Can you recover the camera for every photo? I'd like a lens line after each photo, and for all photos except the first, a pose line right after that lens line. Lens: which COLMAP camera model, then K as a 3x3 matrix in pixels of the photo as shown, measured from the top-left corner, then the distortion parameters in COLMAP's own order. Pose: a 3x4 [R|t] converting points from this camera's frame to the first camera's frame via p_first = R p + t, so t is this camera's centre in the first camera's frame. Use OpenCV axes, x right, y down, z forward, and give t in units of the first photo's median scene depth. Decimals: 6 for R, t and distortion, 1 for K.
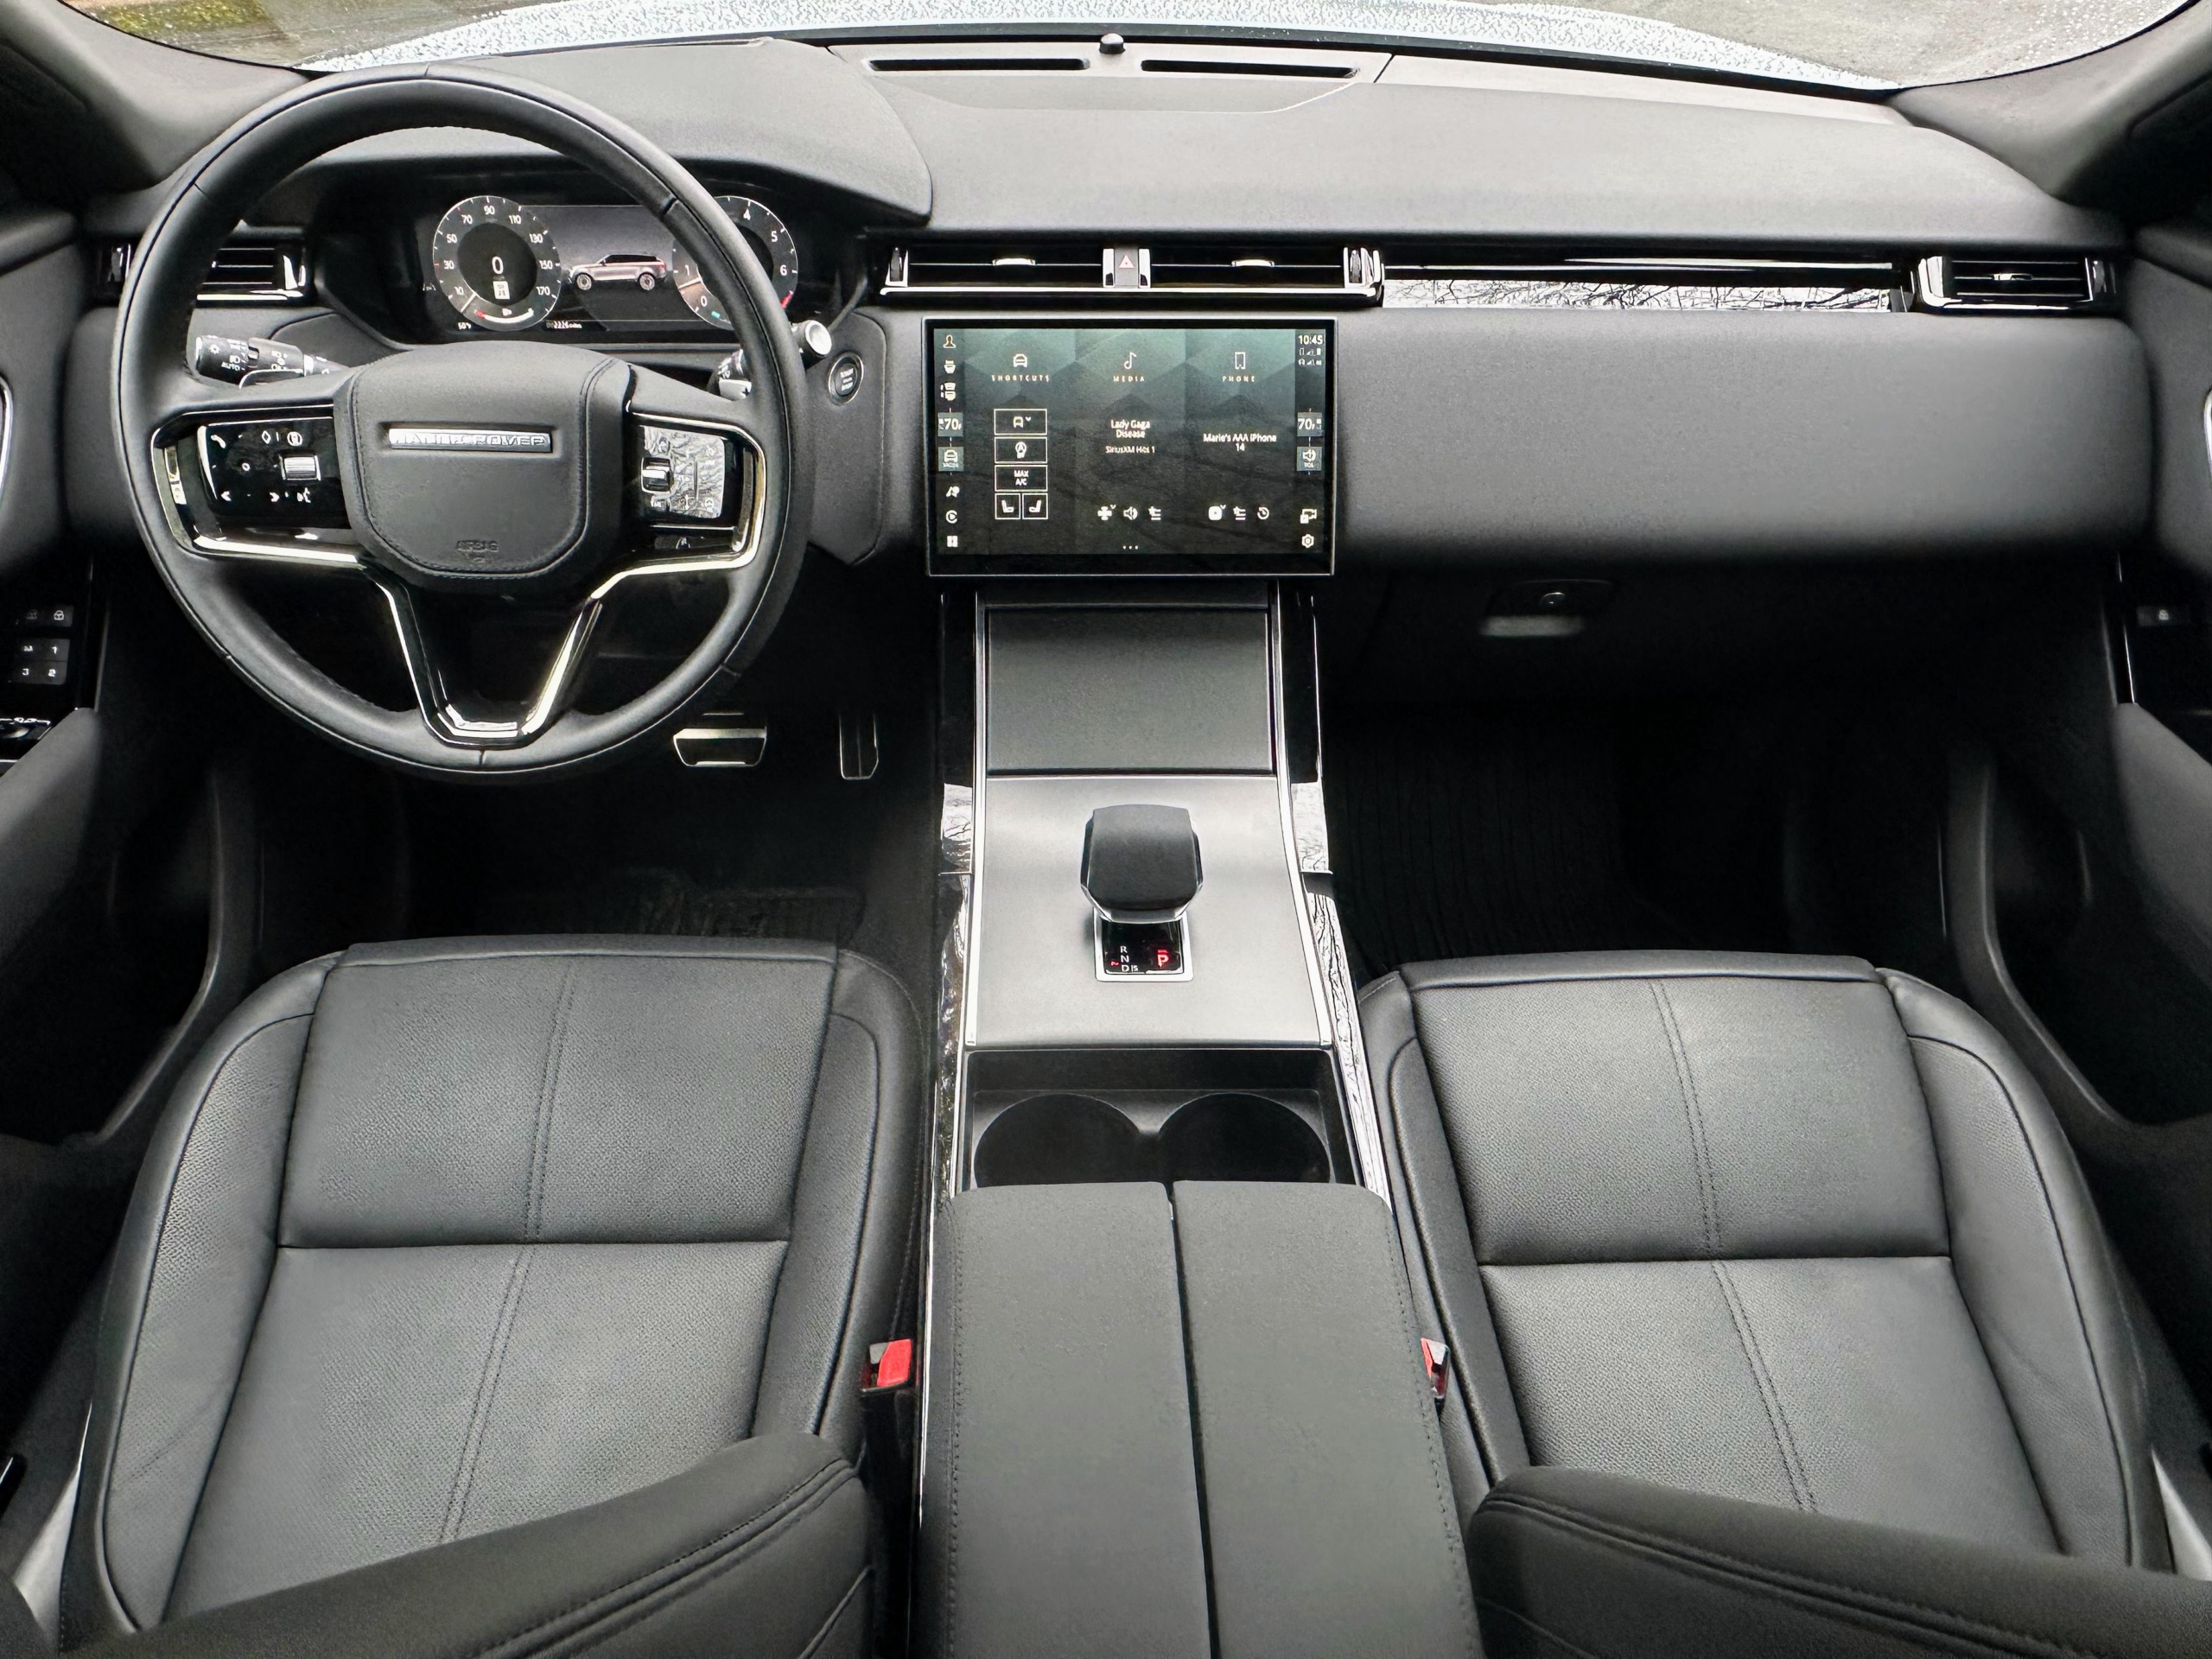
lens RADIAL K [[1444.1, 0, 1097.4], [0, 1444.1, 864.3], [0, 0, 1]] dist [-0.002265, 0.000536]
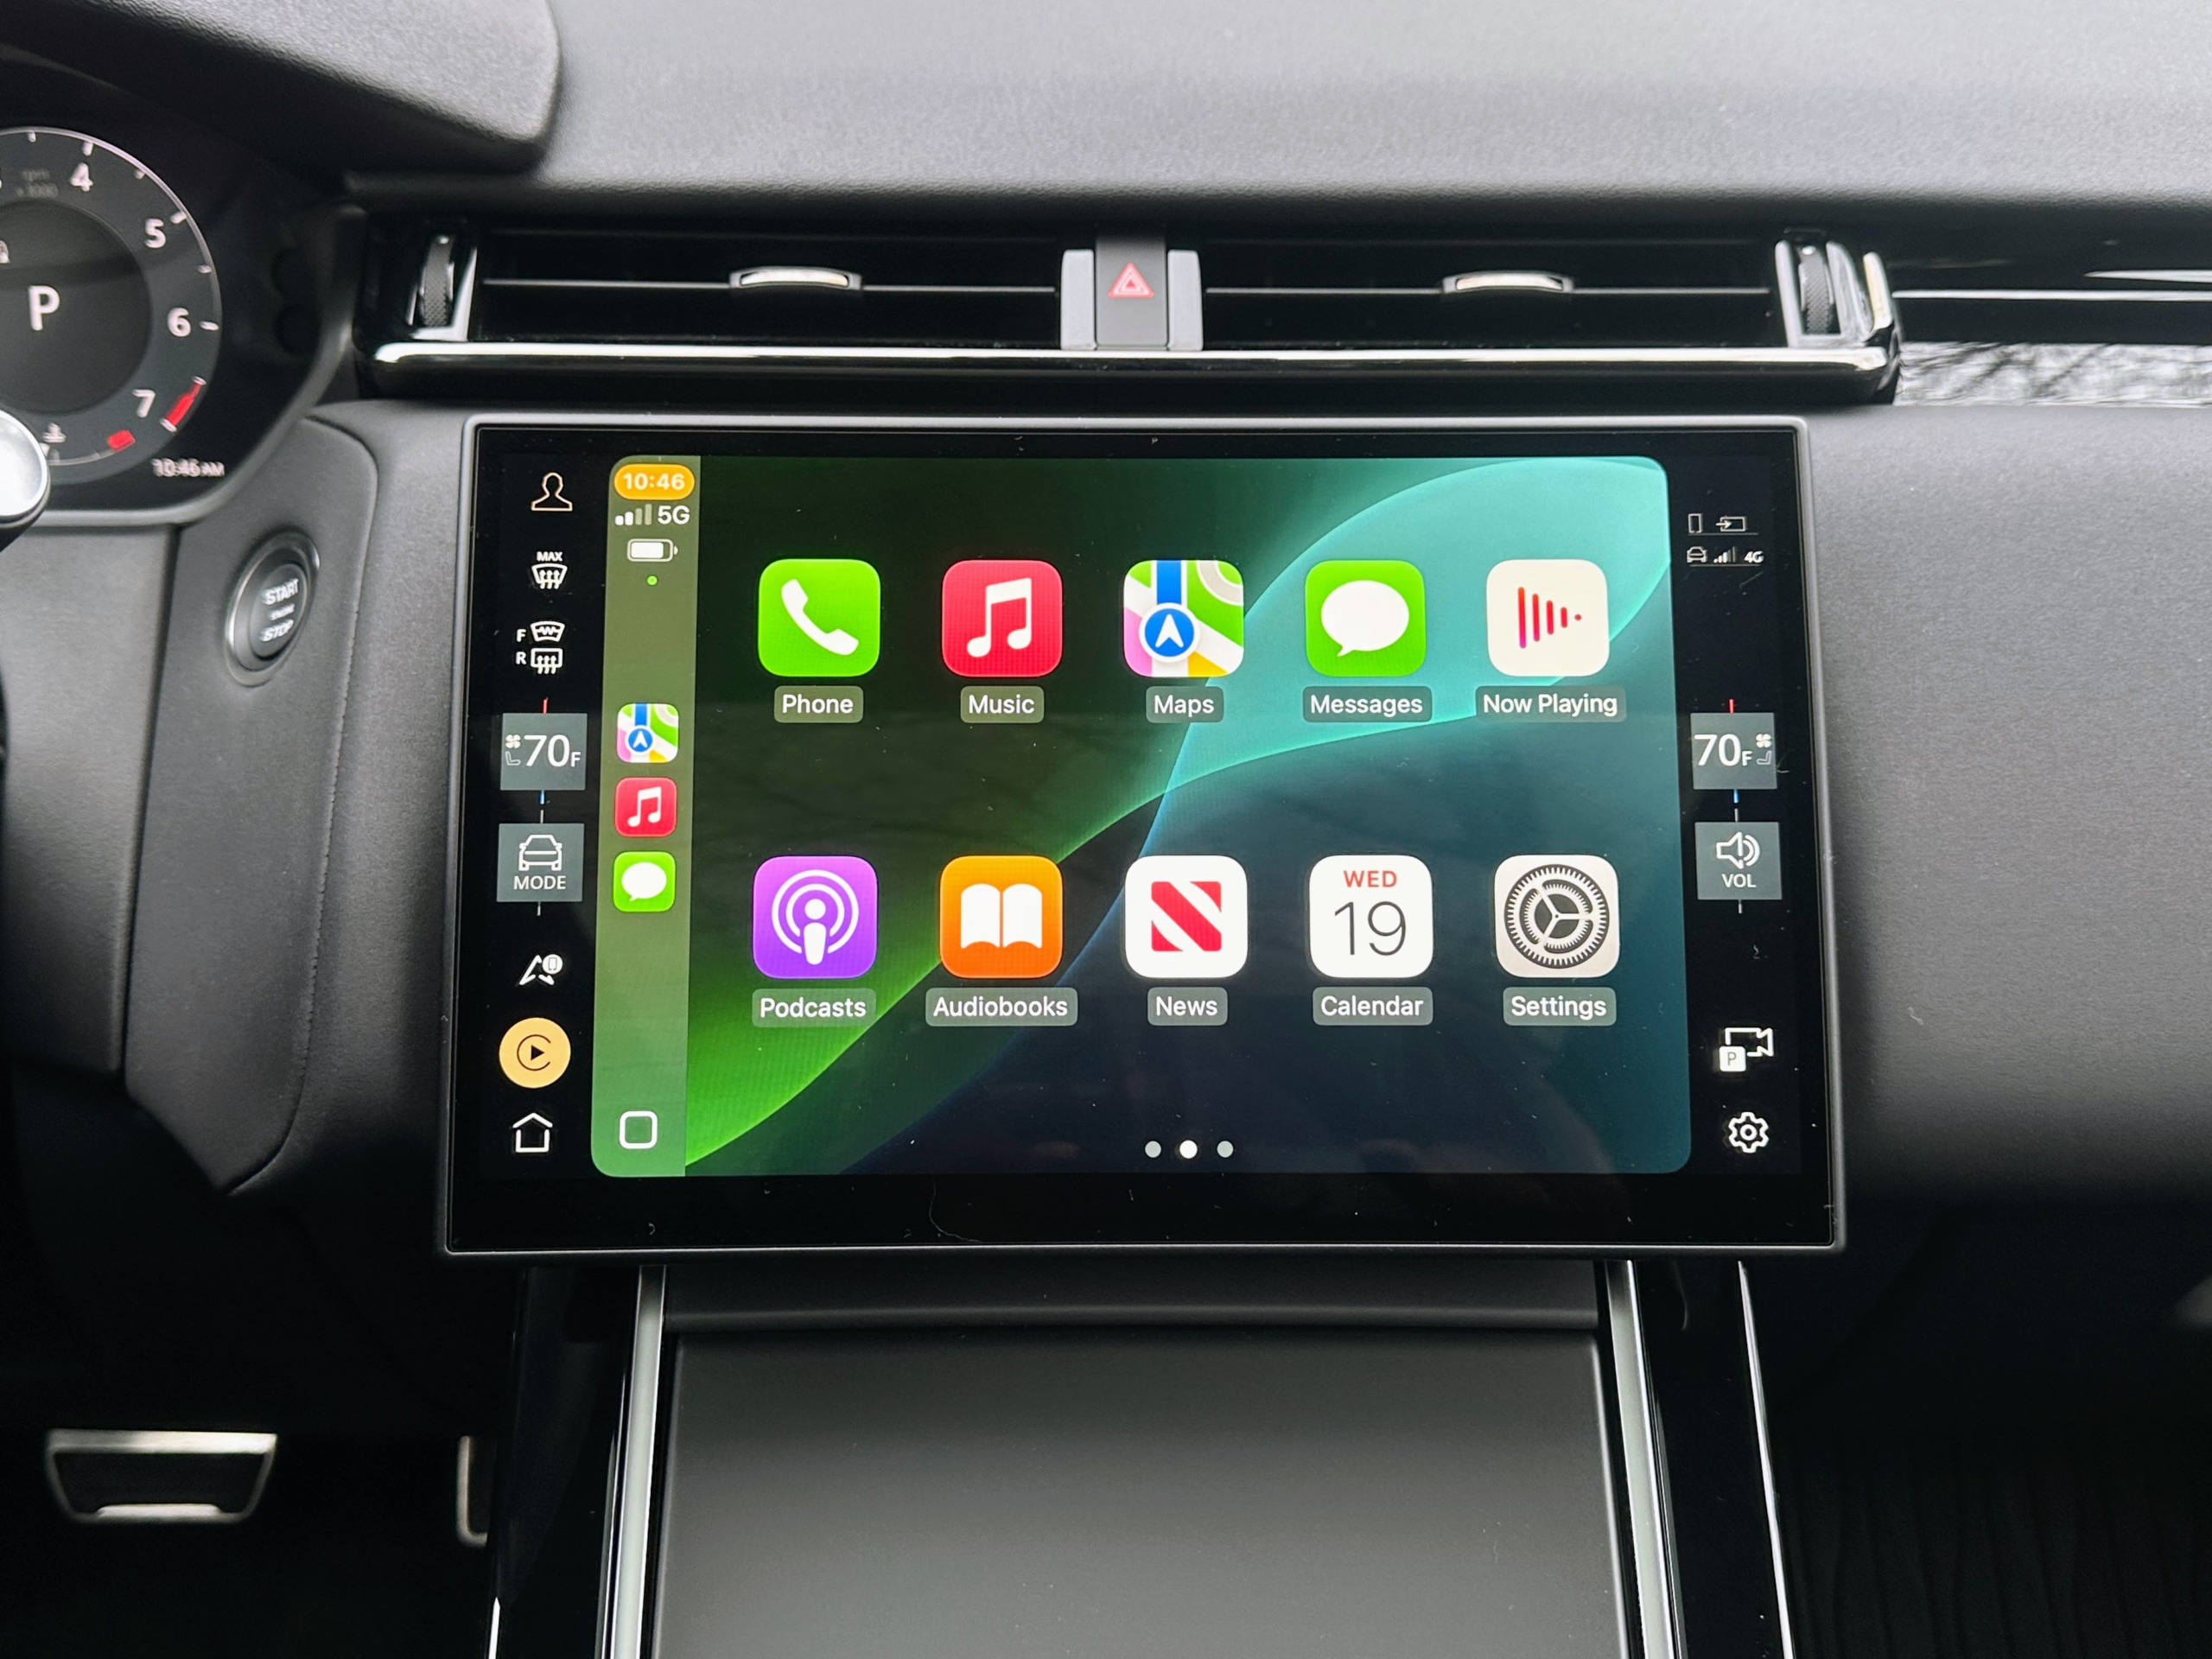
lens RADIAL K [[2174.9, 0, 1116.8], [0, 2174.9, 833.6], [0, 0, 1]] dist [0.053706, 0.000000]
pose [[0.999999, 0.000873, -0.001229, 0.018279], [-0.001133, 0.973025, -0.230697, -0.180155], [0.000994, 0.230698, 0.973025, 0.551661]]
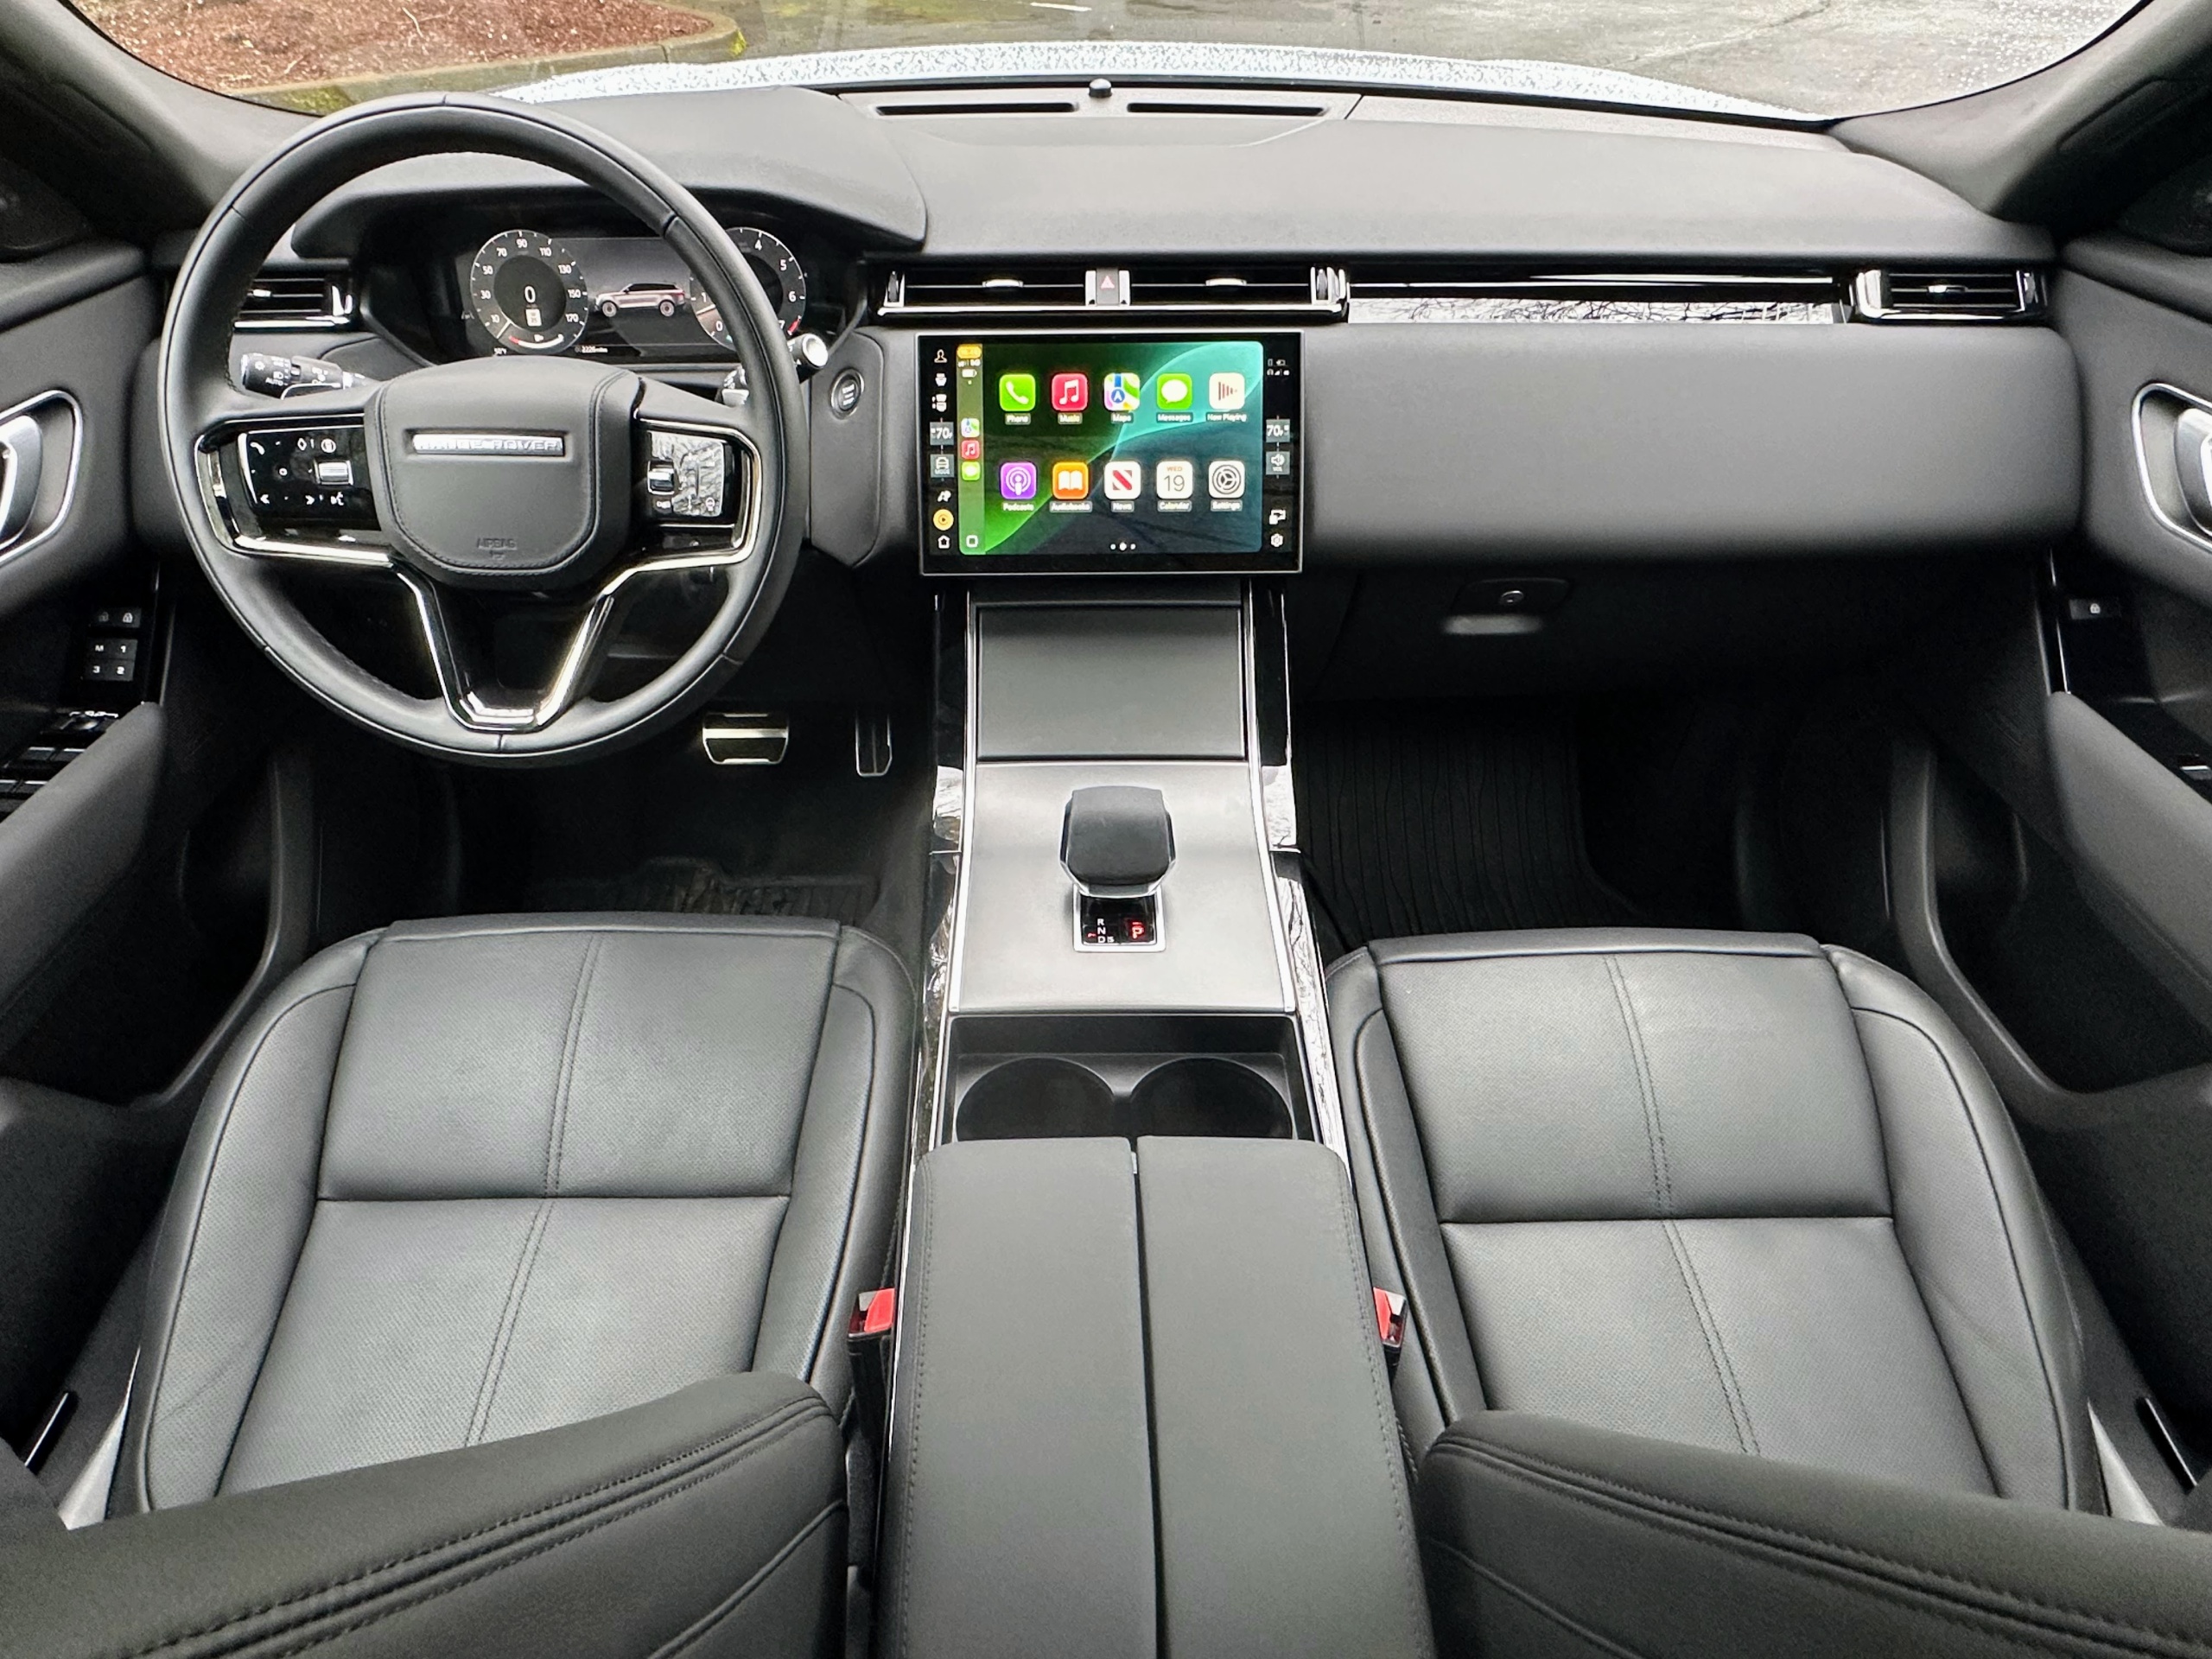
lens RADIAL K [[1311.8, 0, 1087.6], [0, 1311.8, 857.1], [0, 0, 1]] dist [-0.001057, 0.000430]
pose [[0.999779, -0.000450, -0.021038, 0.026475], [0.000252, 0.999956, -0.009388, 0.018653], [0.021041, 0.009381, 0.999735, 0.031979]]
